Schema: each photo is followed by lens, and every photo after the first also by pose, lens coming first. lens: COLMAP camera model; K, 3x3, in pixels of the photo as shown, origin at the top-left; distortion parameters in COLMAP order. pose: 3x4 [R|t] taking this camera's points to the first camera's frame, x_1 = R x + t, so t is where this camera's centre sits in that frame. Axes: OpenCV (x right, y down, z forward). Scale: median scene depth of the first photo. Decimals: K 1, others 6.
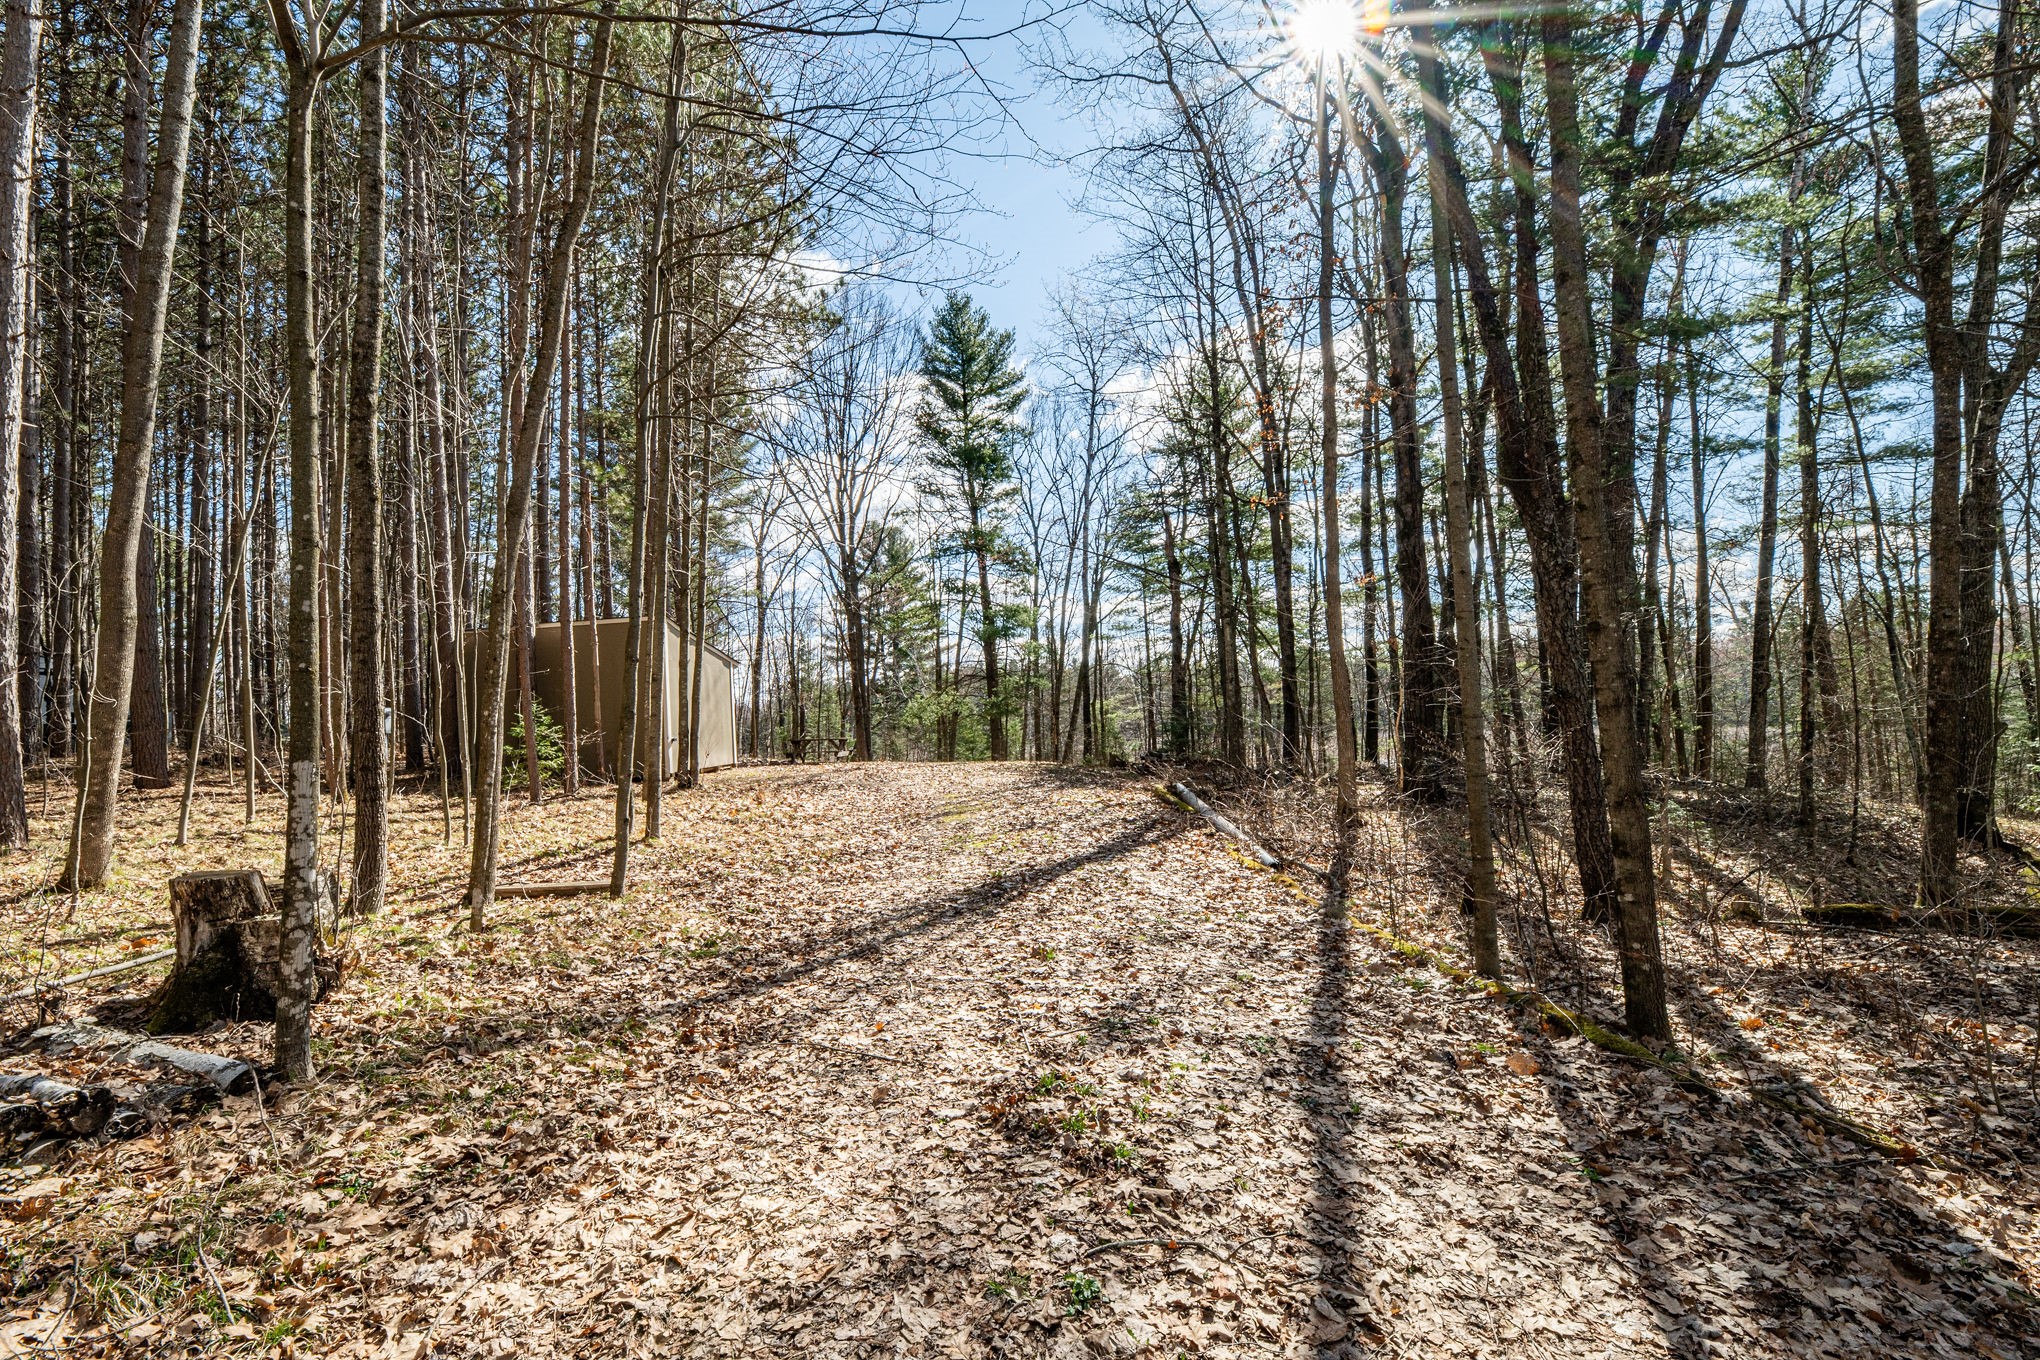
lens RADIAL K [[843.9, 0, 1020.0], [0, 843.9, 680.0], [0, 0, 1]] dist [0.002393, -0.003287]
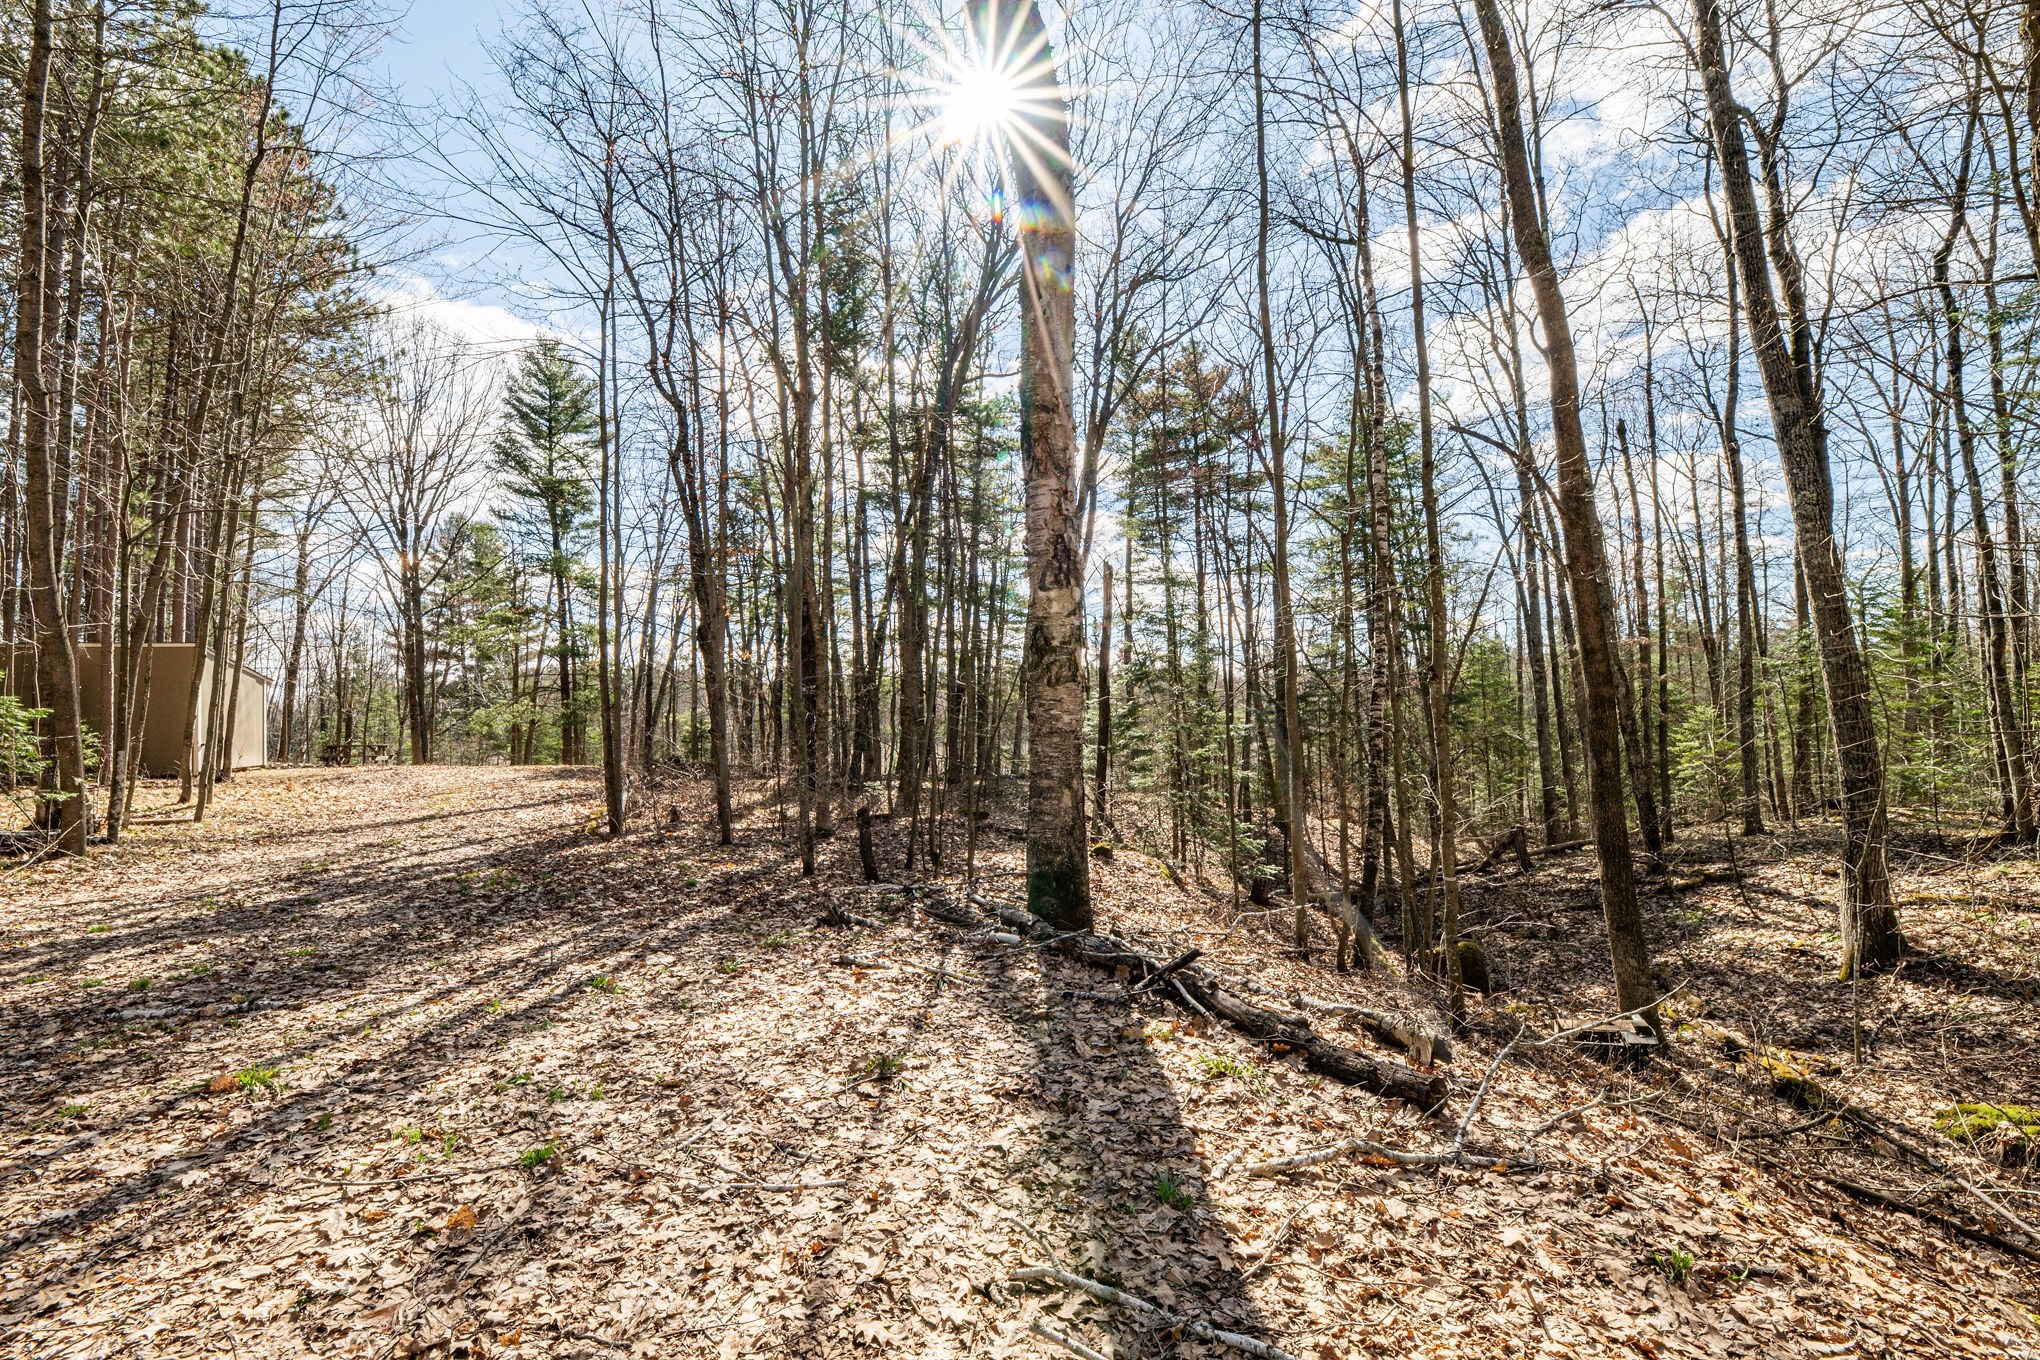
lens RADIAL K [[815.5, 0, 1020.0], [0, 815.5, 680.0], [0, 0, 1]] dist [0.005503, -0.005466]
pose [[0.909531, 0.042823, 0.413424, 0.066049], [-0.037502, 0.999076, -0.020982, -0.016278], [-0.413941, 0.003579, 0.910297, -0.212883]]
